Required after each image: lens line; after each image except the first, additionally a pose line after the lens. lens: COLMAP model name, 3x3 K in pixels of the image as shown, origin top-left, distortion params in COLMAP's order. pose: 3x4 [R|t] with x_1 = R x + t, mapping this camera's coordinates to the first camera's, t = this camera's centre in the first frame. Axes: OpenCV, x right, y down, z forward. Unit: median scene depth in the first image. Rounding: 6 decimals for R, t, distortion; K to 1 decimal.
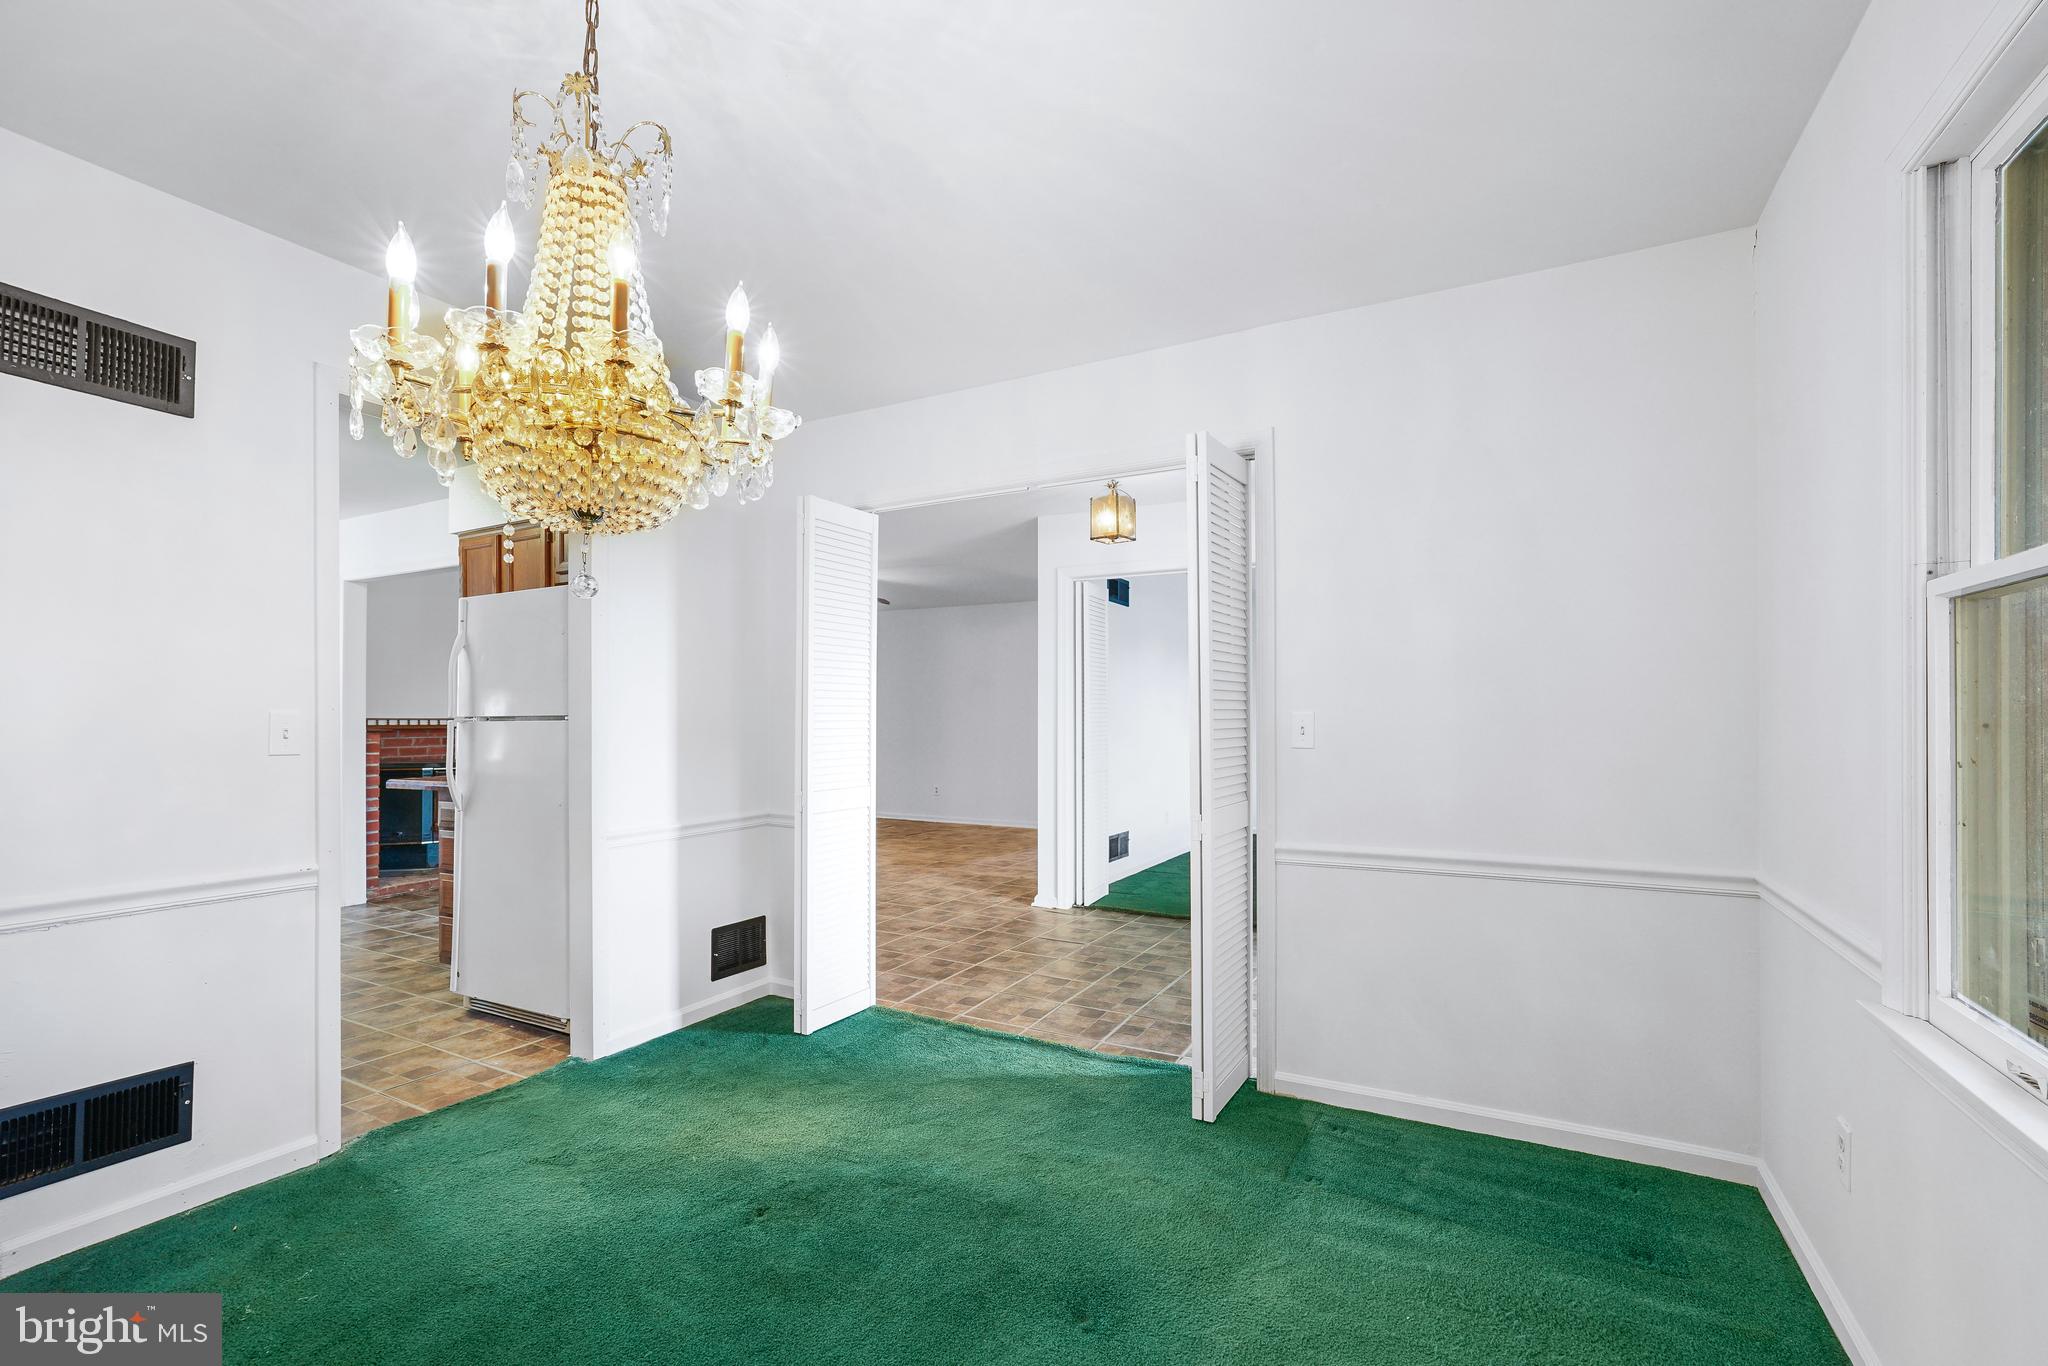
lens RADIAL K [[916.6, 0, 1012.7], [0, 916.6, 687.7], [0, 0, 1]] dist [-0.009554, 0.000427]
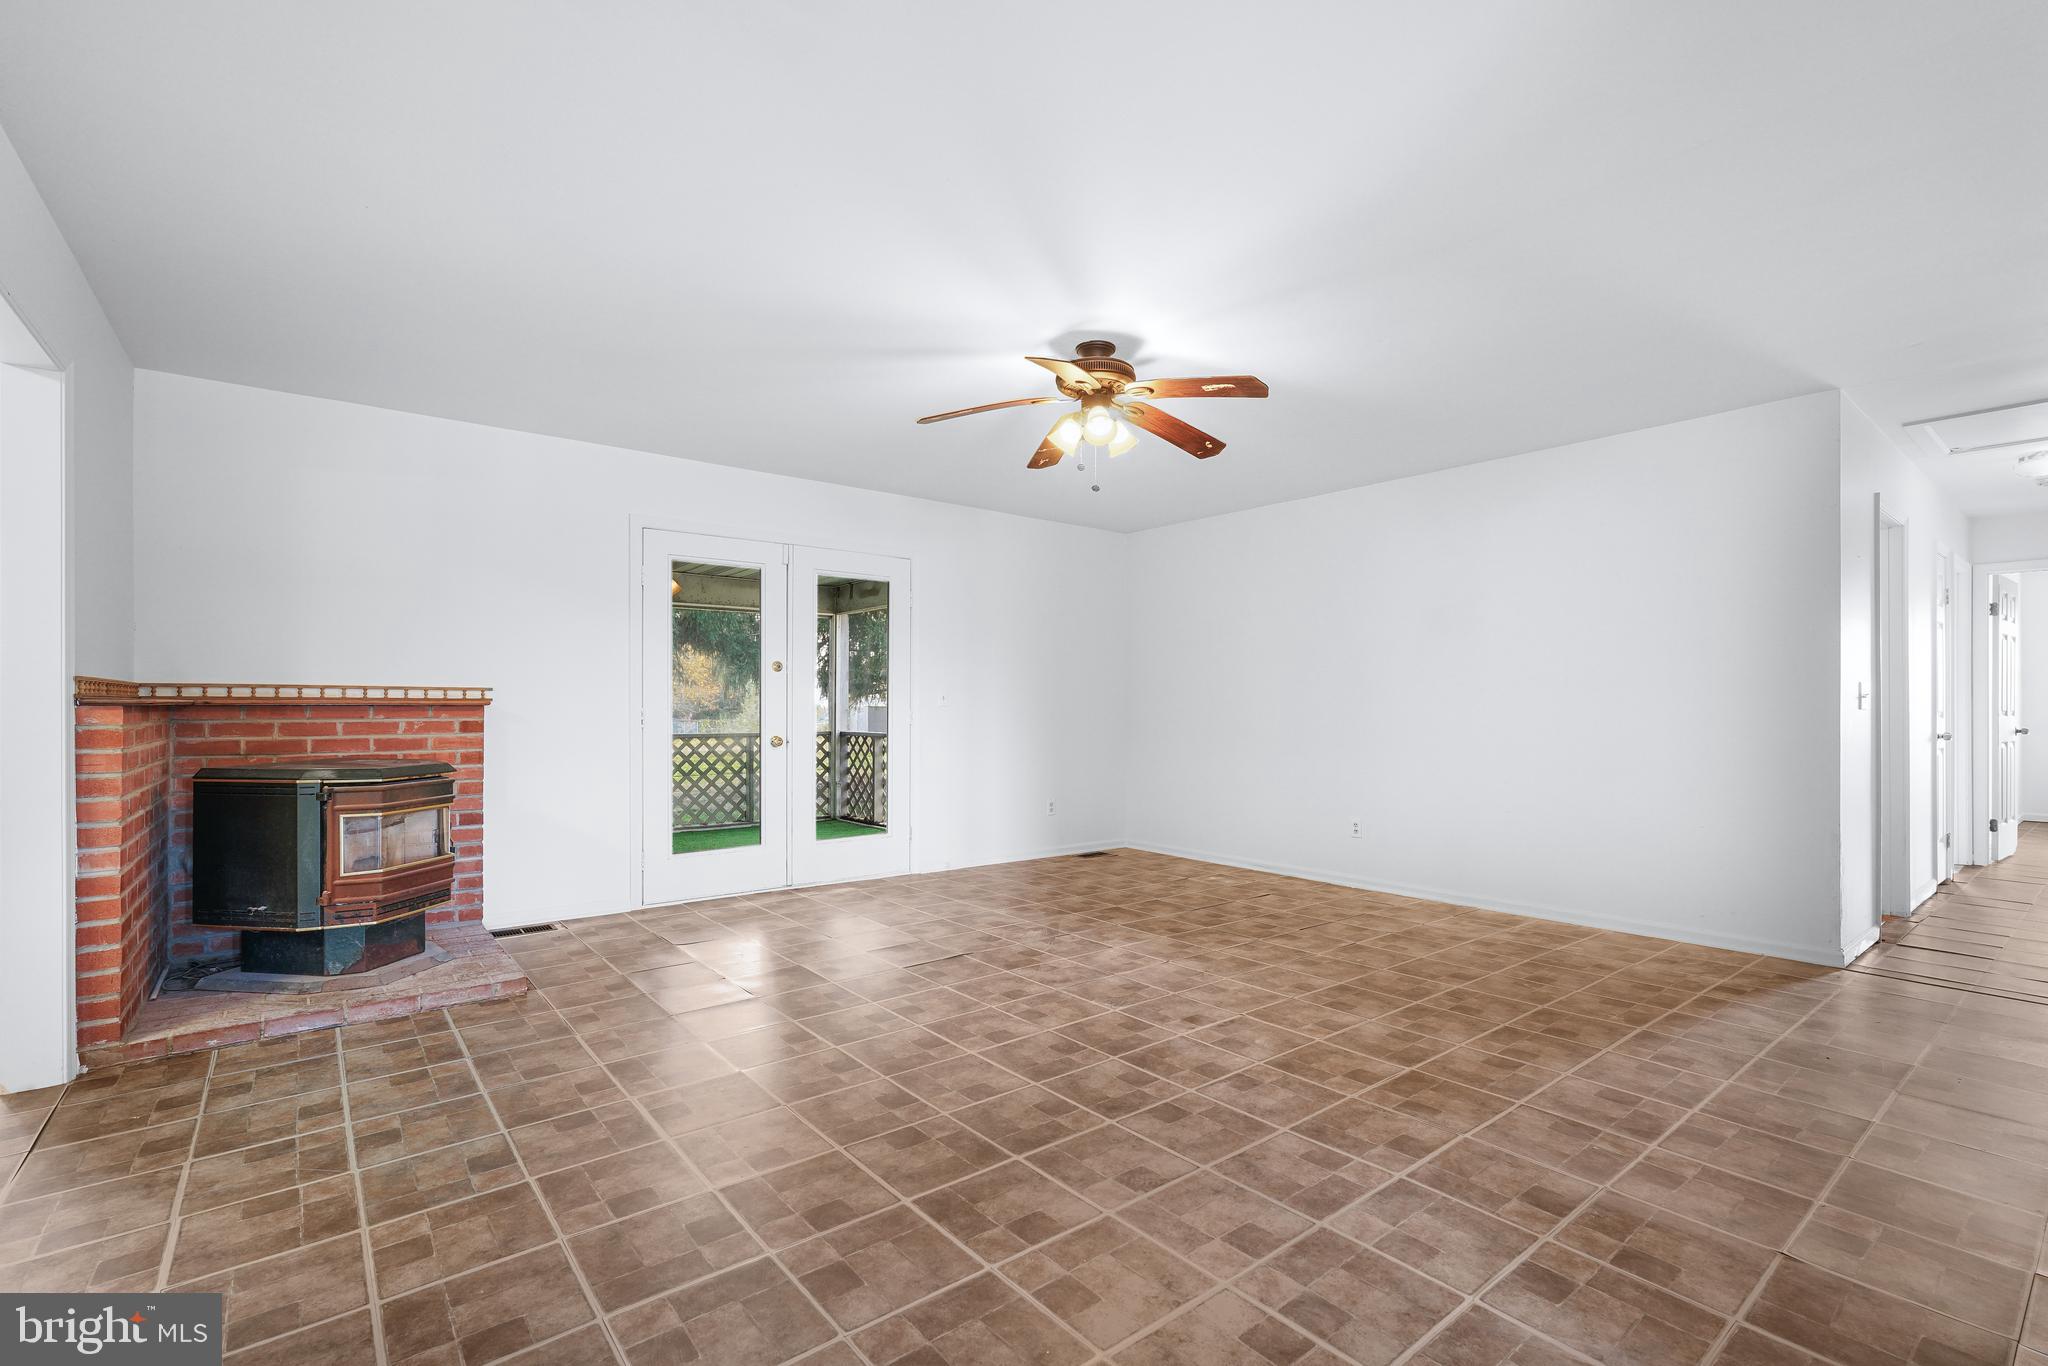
lens RADIAL K [[900.9, 0, 1023.3], [0, 900.9, 714.0], [0, 0, 1]] dist [-0.007810, 0.000908]
pose [[0.926648, 0.008062, -0.375844, -0.086314], [0.005220, 0.999398, 0.034307, 0.033884], [0.375894, -0.033752, 0.926048, 0.631541]]
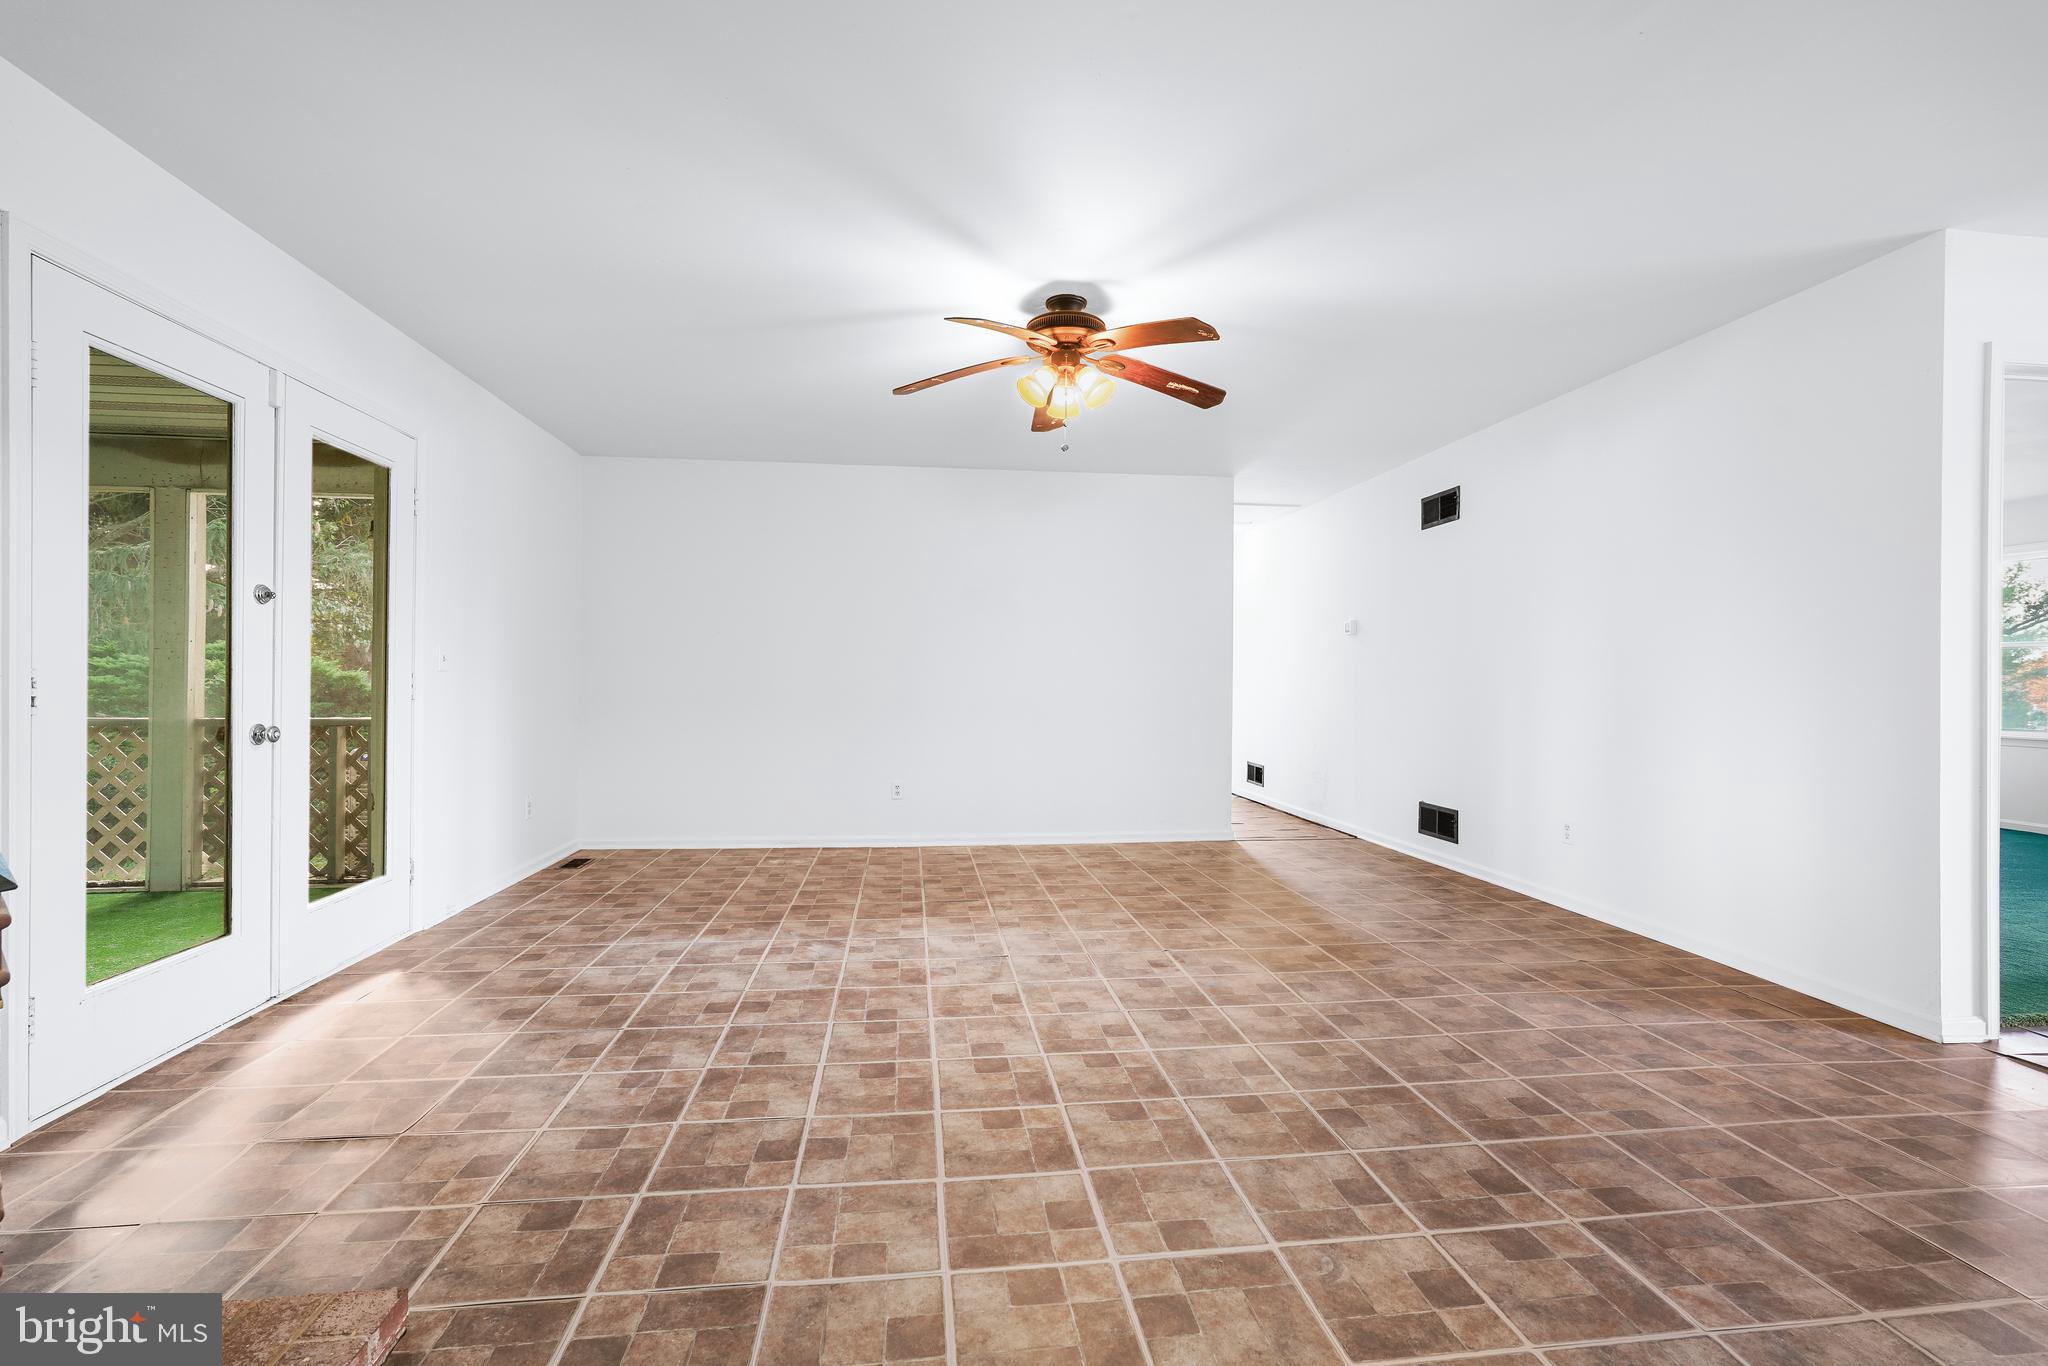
lens RADIAL K [[916.6, 0, 1012.7], [0, 916.6, 687.7], [0, 0, 1]] dist [-0.009554, 0.000427]
pose [[0.810639, 0.005987, 0.585516, -0.515471], [-0.027040, 0.999264, 0.027218, 0.041180], [-0.584922, -0.037896, 0.810204, 0.722201]]
